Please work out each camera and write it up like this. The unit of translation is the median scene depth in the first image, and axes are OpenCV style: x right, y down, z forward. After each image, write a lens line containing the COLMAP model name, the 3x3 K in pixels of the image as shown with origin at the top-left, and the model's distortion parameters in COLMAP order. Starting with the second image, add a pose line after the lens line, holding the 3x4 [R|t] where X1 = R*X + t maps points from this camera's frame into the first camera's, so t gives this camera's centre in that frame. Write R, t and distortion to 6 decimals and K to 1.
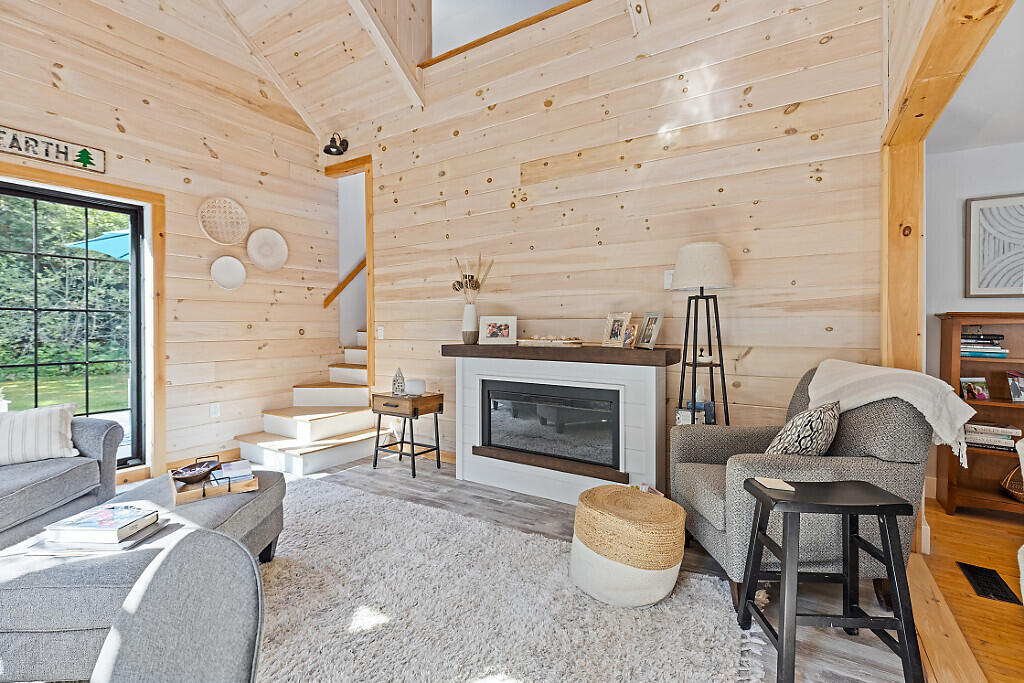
lens RADIAL K [[465.0, 0, 499.1], [0, 465.0, 326.7], [0, 0, 1]] dist [0.007833, -0.002087]
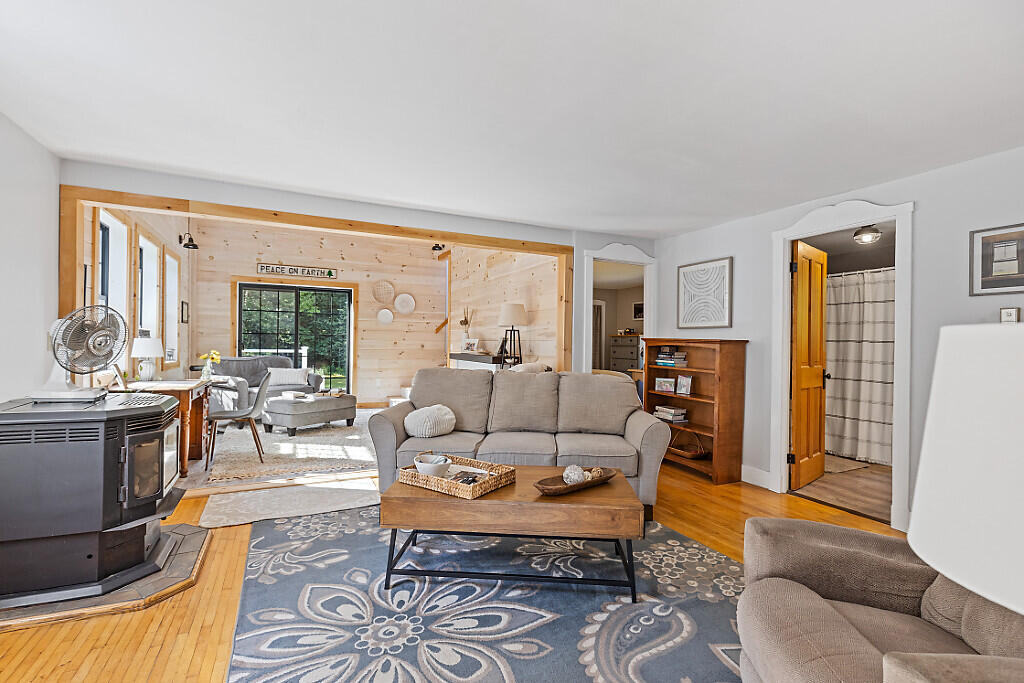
lens RADIAL K [[465.0, 0, 509.3], [0, 465.0, 343.2], [0, 0, 1]] dist [0.007833, -0.002087]
pose [[0.846529, 0.012204, -0.532202, 1.044370], [-0.016224, 0.999864, -0.002877, -0.001412], [0.532095, 0.011069, 0.846612, -0.487350]]
